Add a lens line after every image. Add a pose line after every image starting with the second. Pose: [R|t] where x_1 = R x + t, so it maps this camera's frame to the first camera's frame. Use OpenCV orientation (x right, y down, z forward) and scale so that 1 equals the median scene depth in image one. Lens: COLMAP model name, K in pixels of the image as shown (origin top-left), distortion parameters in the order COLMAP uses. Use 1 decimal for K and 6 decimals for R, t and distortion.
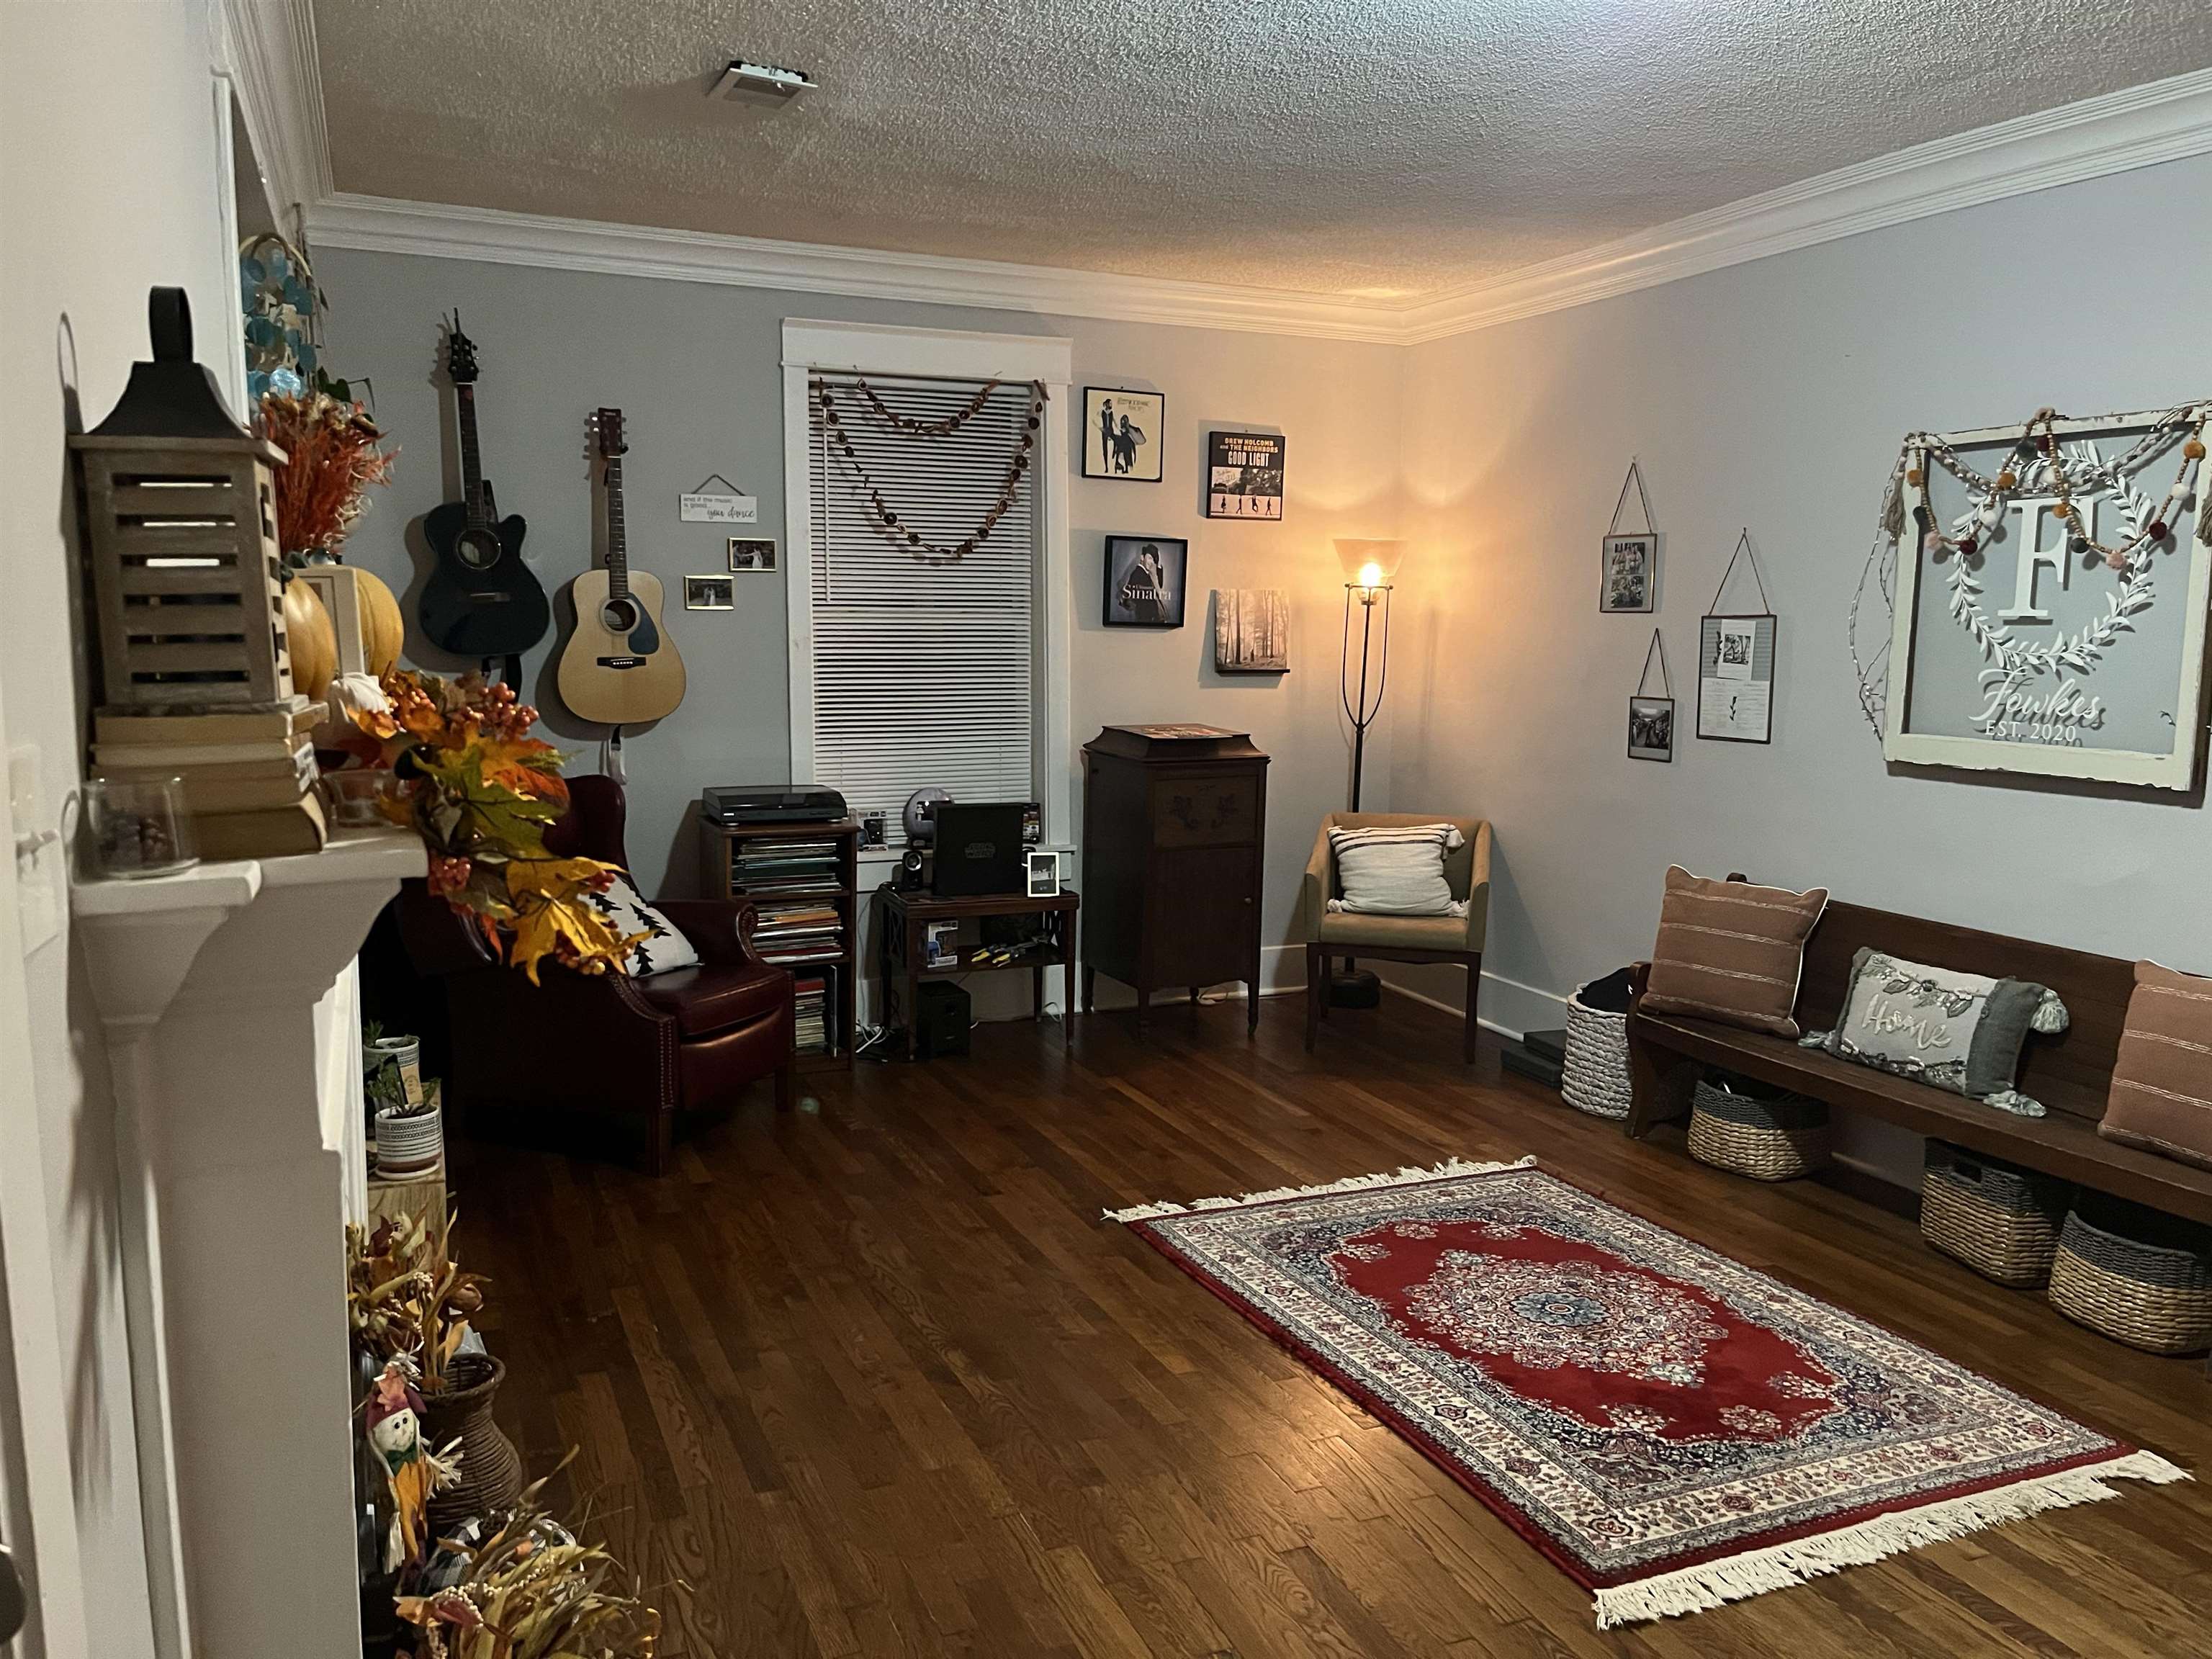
lens RADIAL K [[1681.5, 0, 1105.9], [0, 1681.5, 840.8], [0, 0, 1]] dist [0.056431, -0.078555]
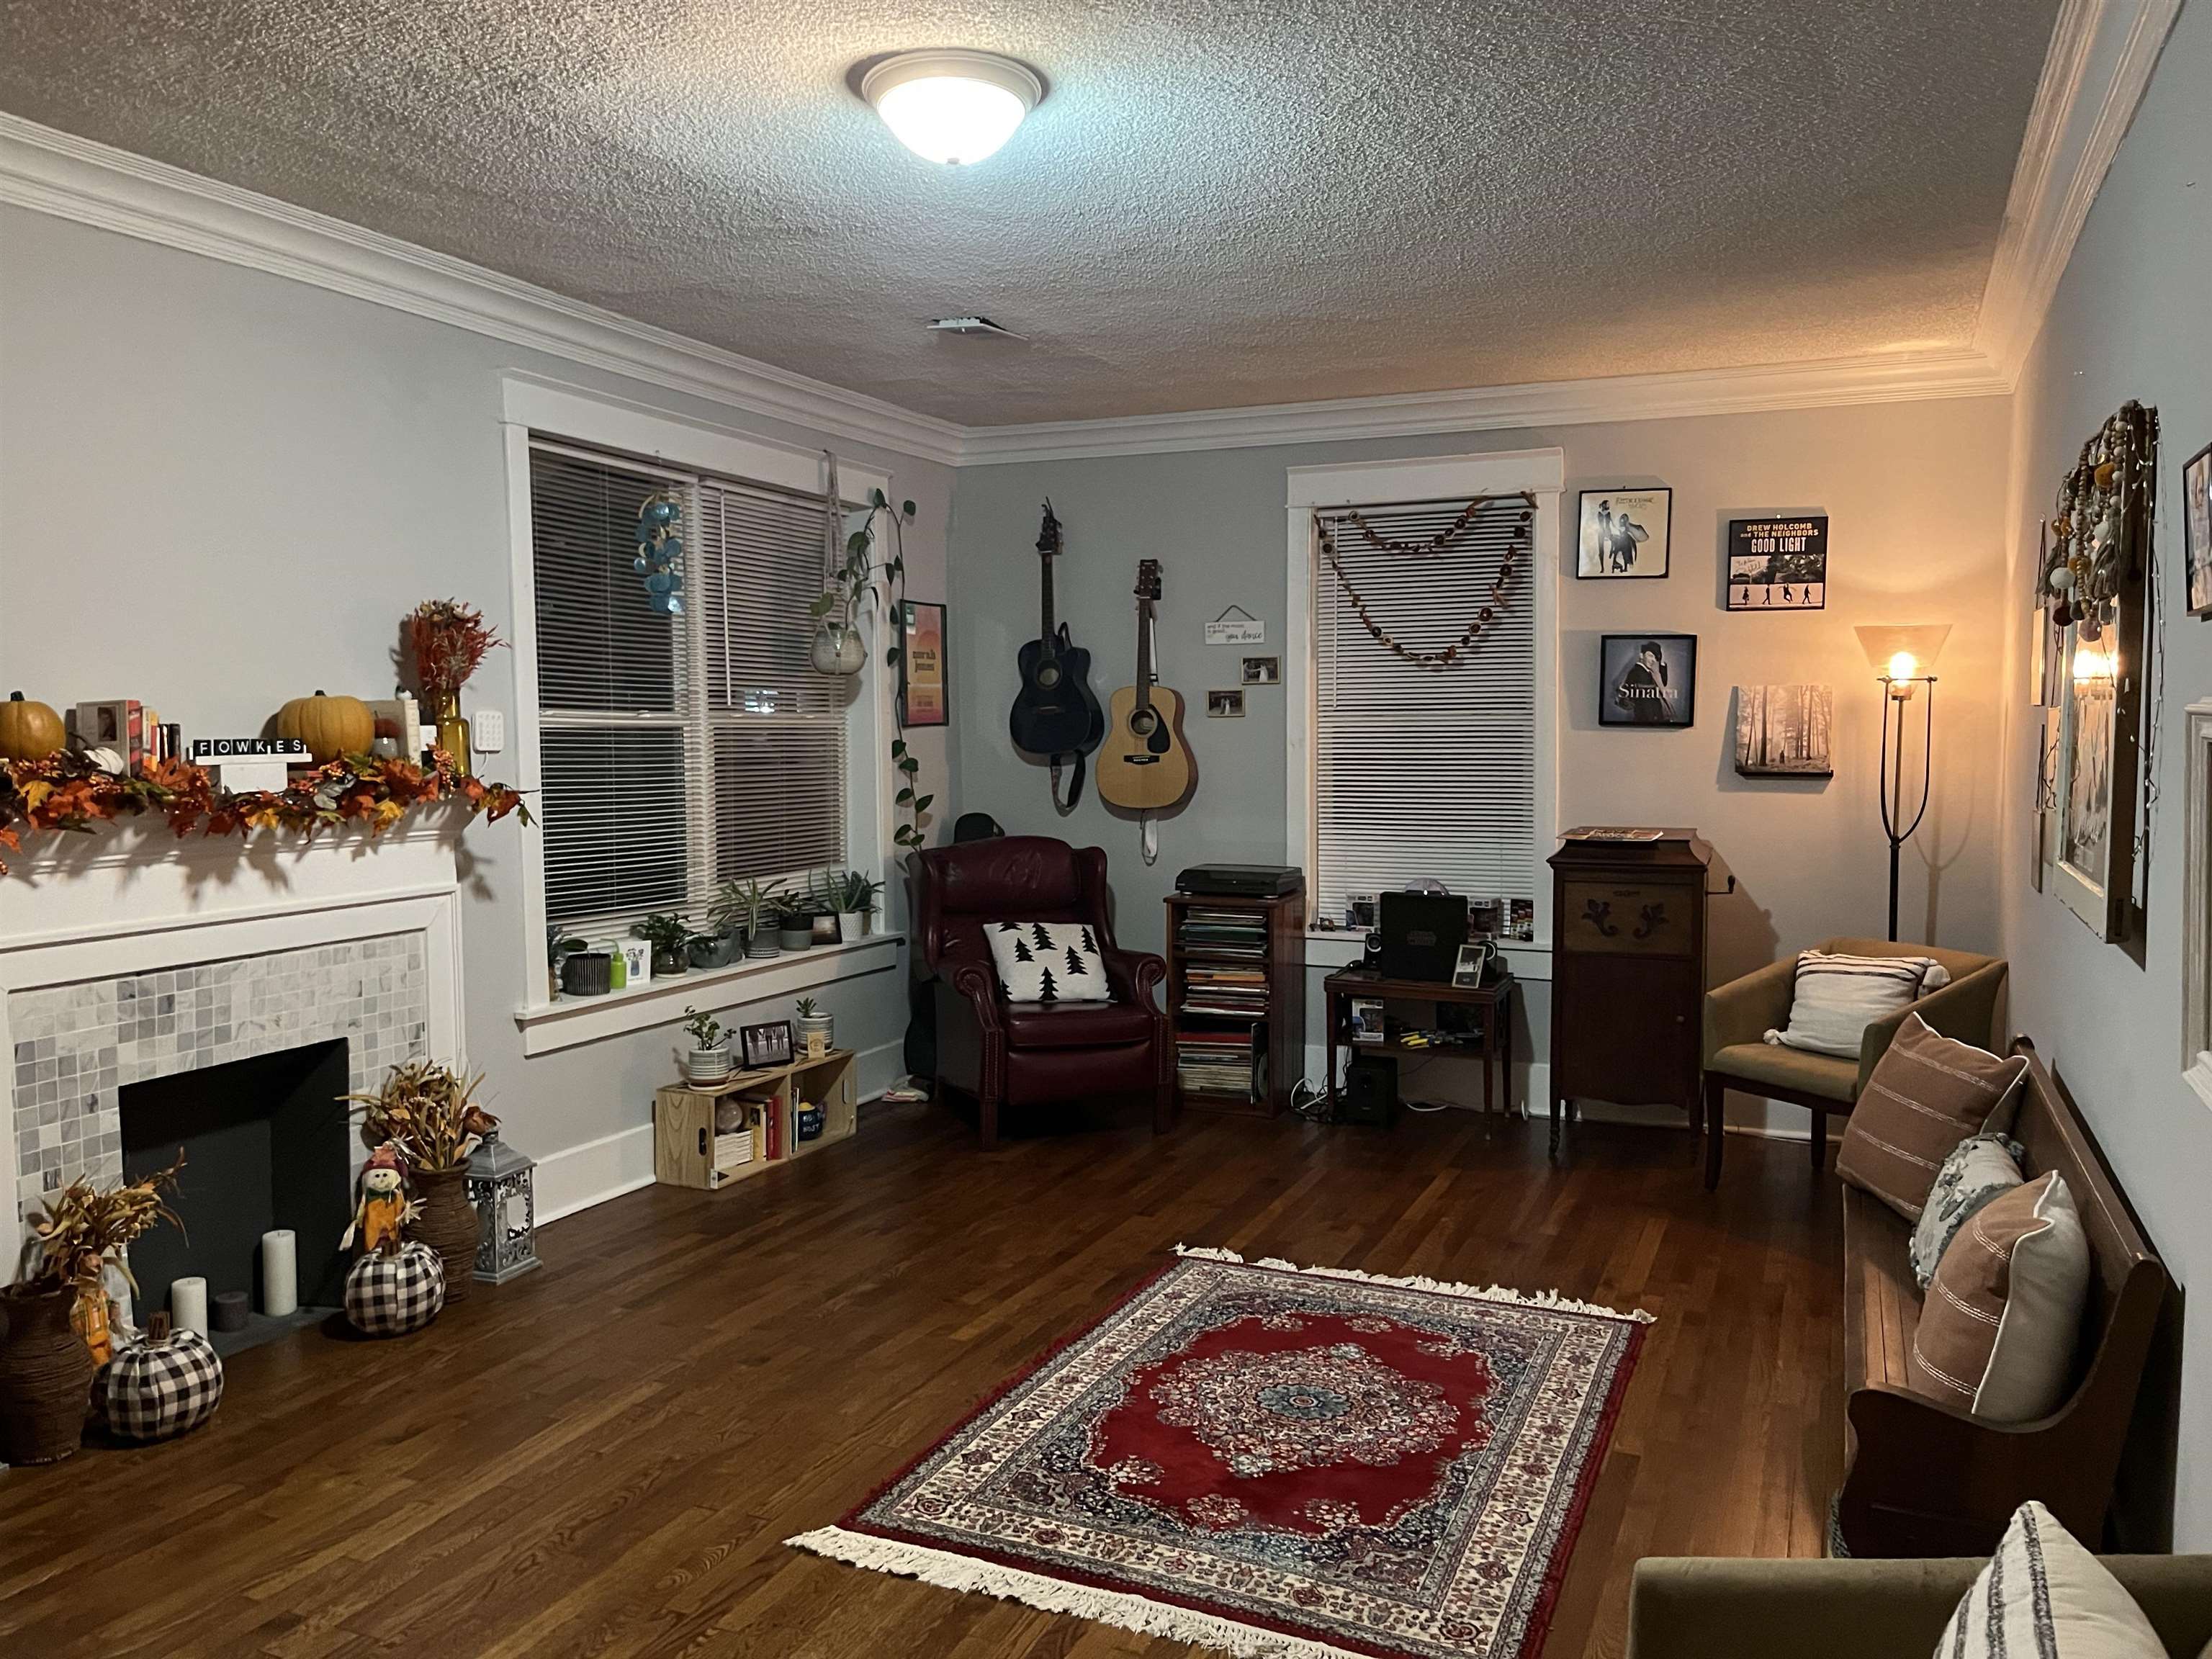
lens RADIAL K [[1681.5, 0, 1103.9], [0, 1681.5, 834.7], [0, 0, 1]] dist [0.056431, -0.078555]
pose [[0.681801, 0.039039, -0.730496, 0.561755], [-0.088315, 0.995664, -0.029217, -0.010505], [0.726188, 0.084434, 0.682292, 0.126866]]
